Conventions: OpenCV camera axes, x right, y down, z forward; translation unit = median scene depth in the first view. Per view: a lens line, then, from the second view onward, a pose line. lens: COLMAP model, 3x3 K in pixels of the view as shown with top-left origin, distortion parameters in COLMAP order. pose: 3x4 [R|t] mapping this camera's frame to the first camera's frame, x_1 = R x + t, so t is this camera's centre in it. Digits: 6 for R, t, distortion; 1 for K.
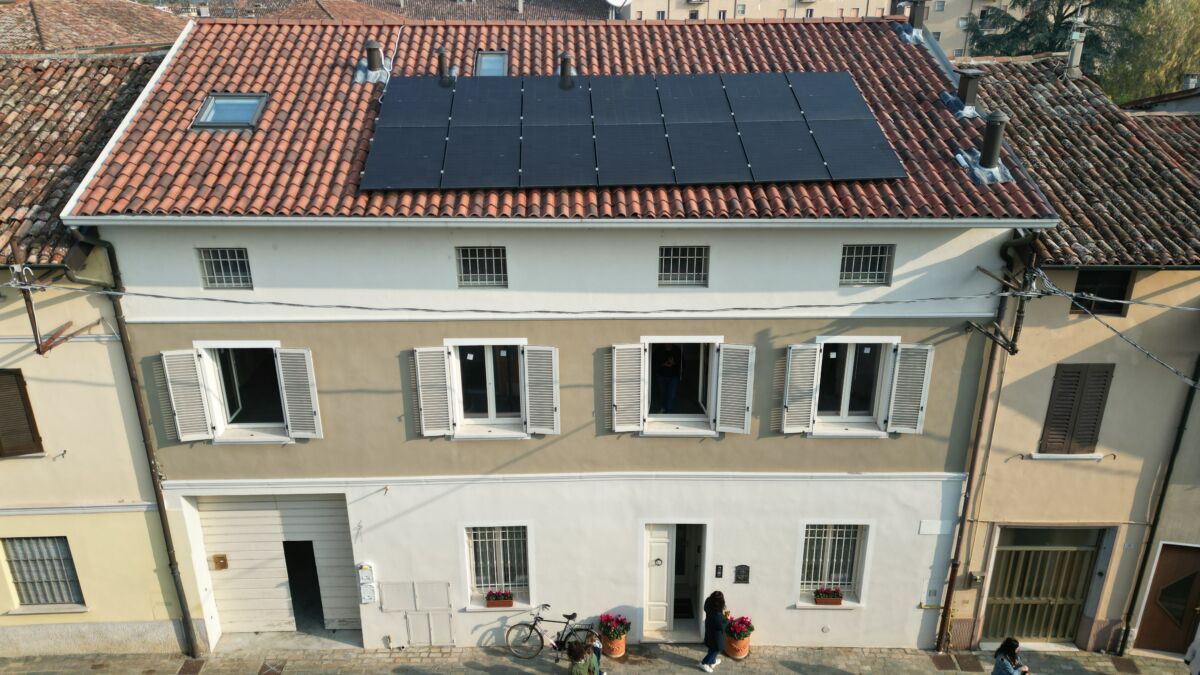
lens RADIAL K [[839.0, 0, 606.0], [0, 839.0, 332.8], [0, 0, 1]] dist [0.057293, -0.036612]
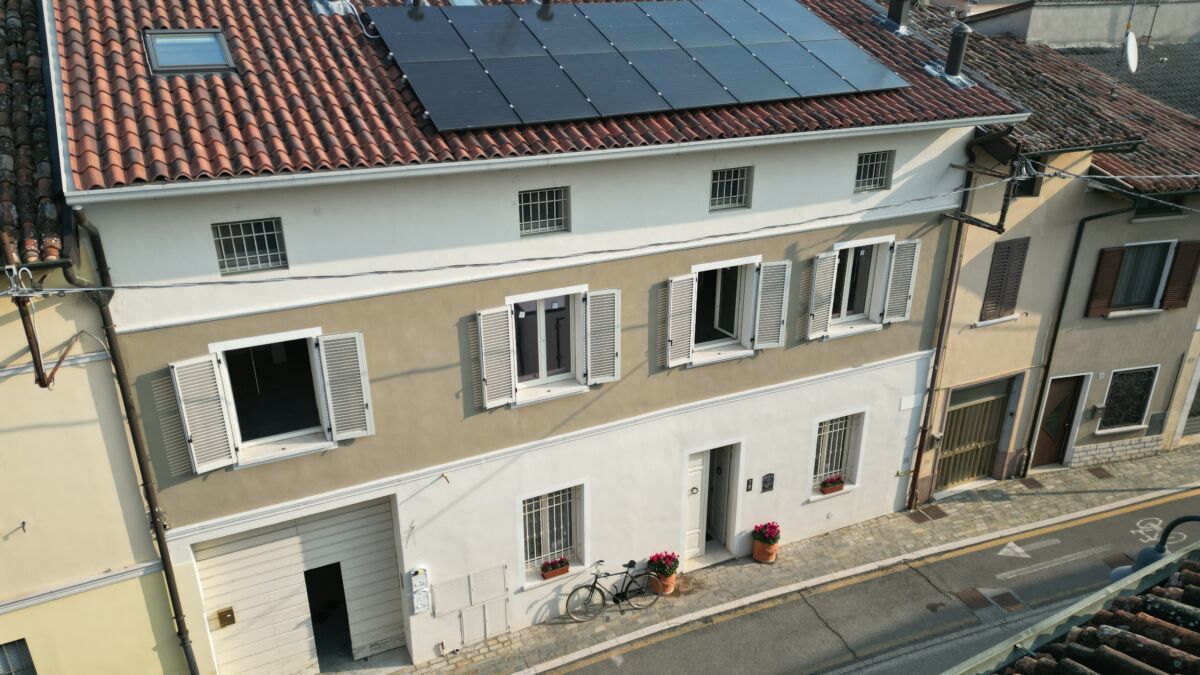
lens RADIAL K [[839.0, 0, 610.0], [0, 839.0, 345.3], [0, 0, 1]] dist [0.057293, -0.036612]
pose [[0.907230, -0.168364, 0.385470, -0.425049], [0.153565, 0.985719, 0.069114, 0.012560], [-0.391601, -0.003507, 0.920128, 0.111540]]
